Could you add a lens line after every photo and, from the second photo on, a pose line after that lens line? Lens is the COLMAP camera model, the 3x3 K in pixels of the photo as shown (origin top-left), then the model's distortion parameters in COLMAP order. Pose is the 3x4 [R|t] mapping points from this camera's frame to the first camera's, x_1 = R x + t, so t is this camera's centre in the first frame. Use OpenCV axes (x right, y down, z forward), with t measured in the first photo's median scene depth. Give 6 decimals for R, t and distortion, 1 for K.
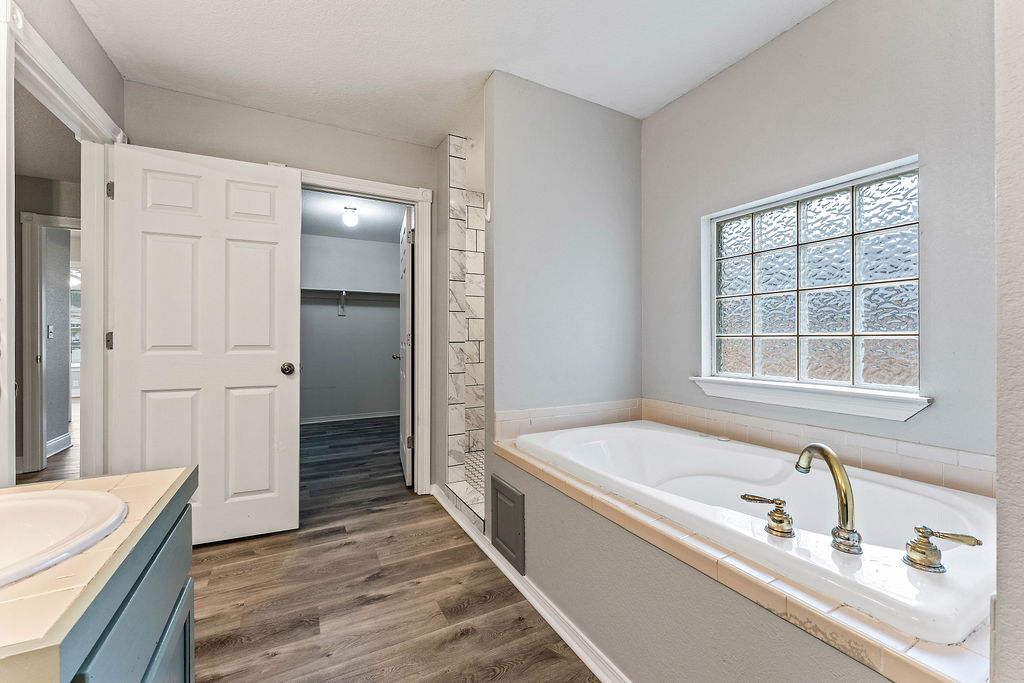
lens RADIAL K [[413.8, 0, 506.6], [0, 413.8, 336.5], [0, 0, 1]] dist [-0.003911, -0.000001]
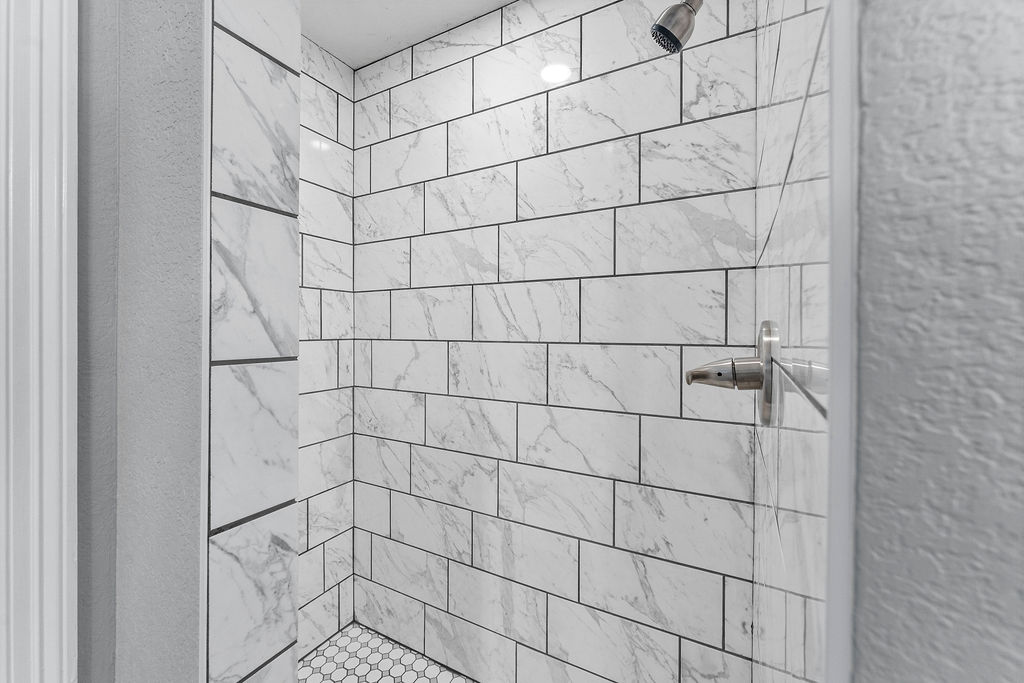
lens RADIAL K [[413.8, 0, 507.8], [0, 413.8, 332.8], [0, 0, 1]] dist [-0.003911, -0.000001]
pose [[0.833885, 0.002683, 0.551932, -0.168076], [-0.002767, 0.999996, -0.000681, -0.096799], [-0.551931, -0.000959, 0.833889, 1.004232]]
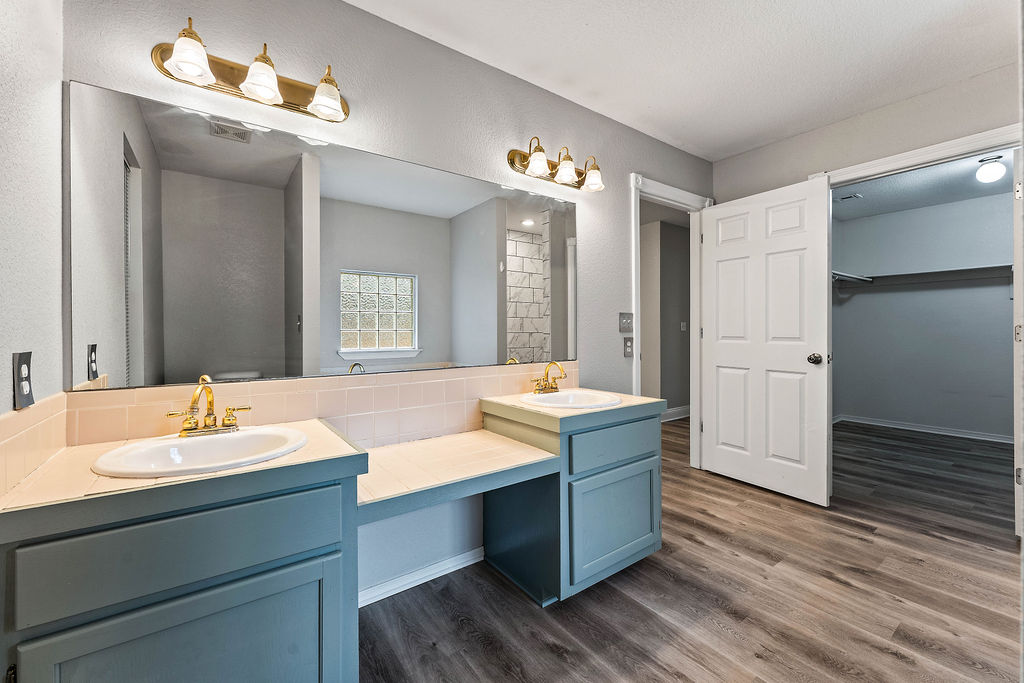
lens RADIAL K [[413.8, 0, 500.9], [0, 413.8, 333.5], [0, 0, 1]] dist [-0.003911, -0.000001]
pose [[0.139319, 0.010444, -0.990193, 0.493805], [0.000573, 0.999943, 0.010627, -0.003644], [0.990247, -0.002048, 0.139305, 0.002562]]
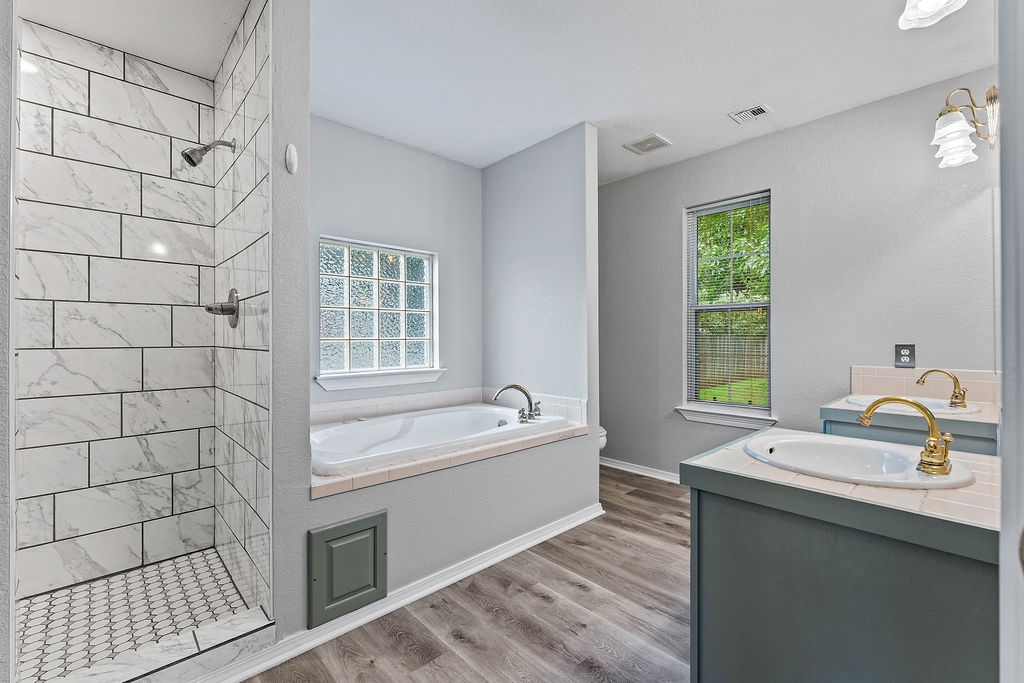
lens RADIAL K [[447.5, 0, 502.3], [0, 447.5, 340.2], [0, 0, 1]] dist [0.002694, 0.000222]
pose [[-0.257201, -0.003520, 0.966351, -0.864240], [0.005962, 0.999969, 0.005230, -0.002100], [-0.966339, 0.007107, -0.257172, 0.864486]]
